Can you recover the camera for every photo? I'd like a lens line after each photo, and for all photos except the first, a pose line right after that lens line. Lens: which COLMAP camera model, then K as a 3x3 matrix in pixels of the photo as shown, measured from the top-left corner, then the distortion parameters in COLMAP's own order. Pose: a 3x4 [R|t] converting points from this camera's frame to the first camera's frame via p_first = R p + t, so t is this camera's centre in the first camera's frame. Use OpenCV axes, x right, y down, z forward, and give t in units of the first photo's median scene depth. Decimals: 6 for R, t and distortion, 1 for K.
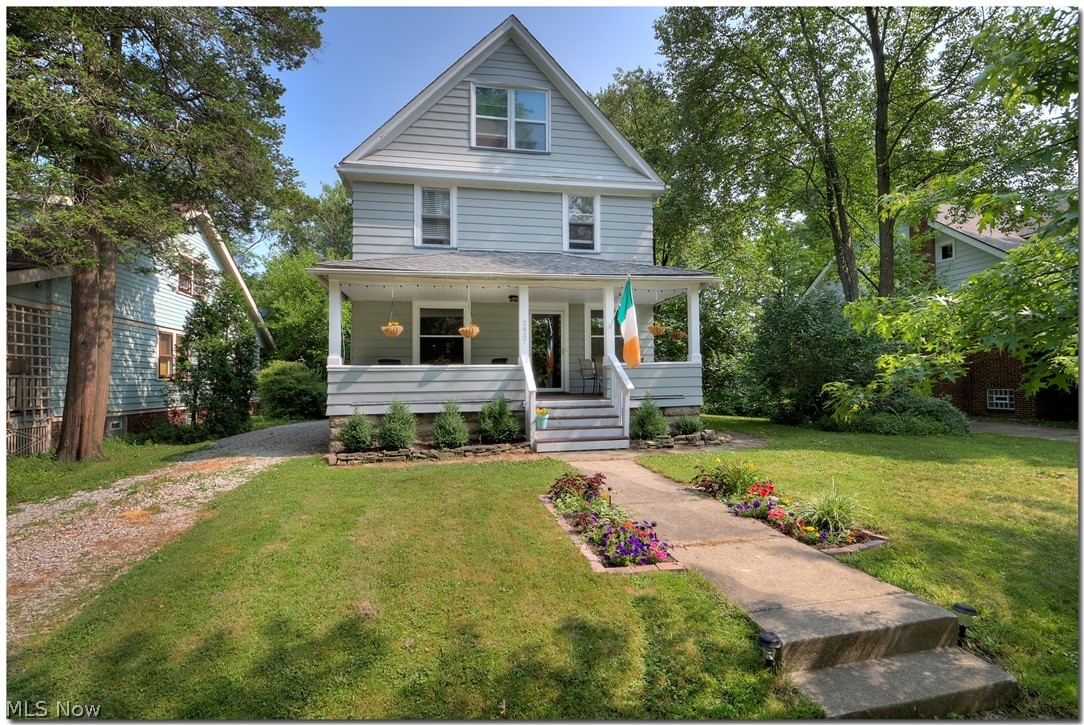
lens RADIAL K [[501.3, 0, 553.8], [0, 501.3, 382.1], [0, 0, 1]] dist [-0.020744, -0.000027]
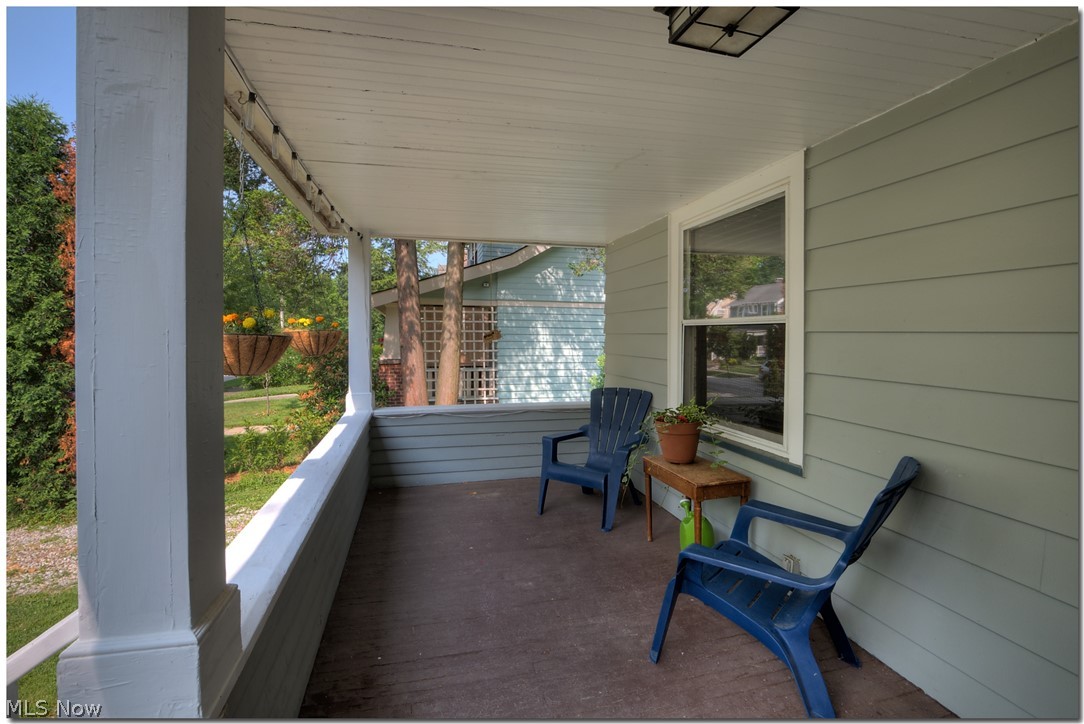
lens RADIAL K [[494.6, 0, 539.1], [0, 494.6, 335.4], [0, 0, 1]] dist [-0.000445, -0.000129]
pose [[0.034062, 0.017059, -0.999274, 0.038166], [0.001380, 0.999853, 0.017116, -0.086569], [0.999419, -0.001962, 0.034033, 0.882496]]
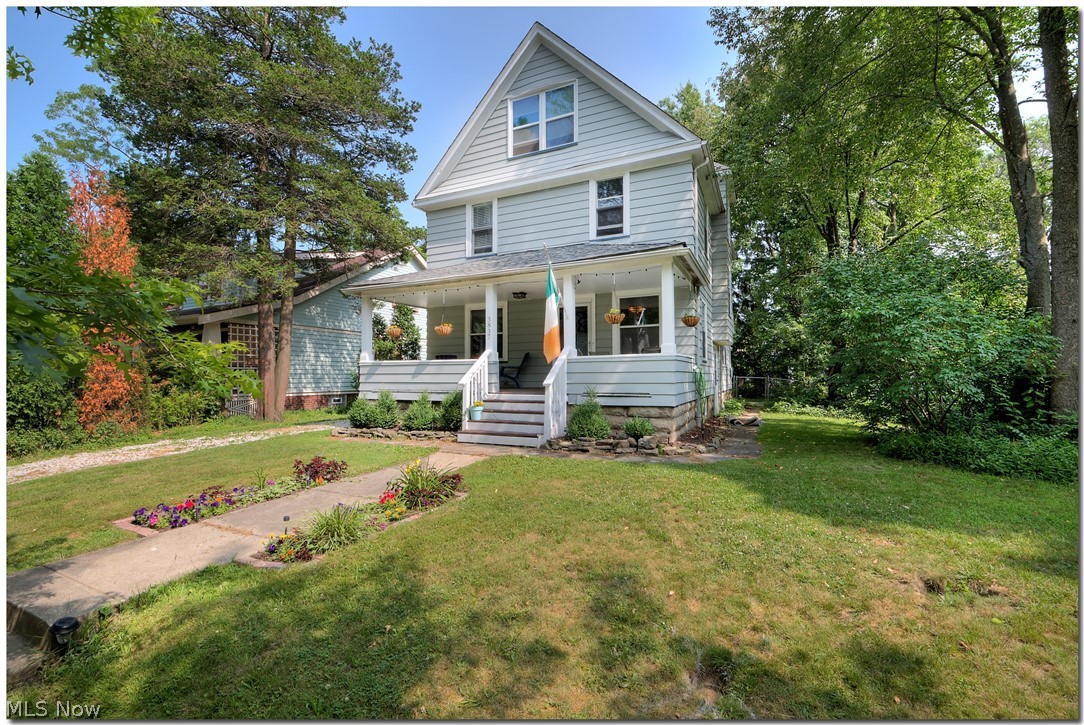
lens RADIAL K [[487.7, 0, 543.6], [0, 487.7, 365.9], [0, 0, 1]] dist [-0.001778, -0.000681]
pose [[0.787155, 0.001805, -0.616753, 0.552227], [-0.008704, 0.999929, -0.008183, -0.010706], [0.616694, 0.011810, 0.787115, 0.213248]]
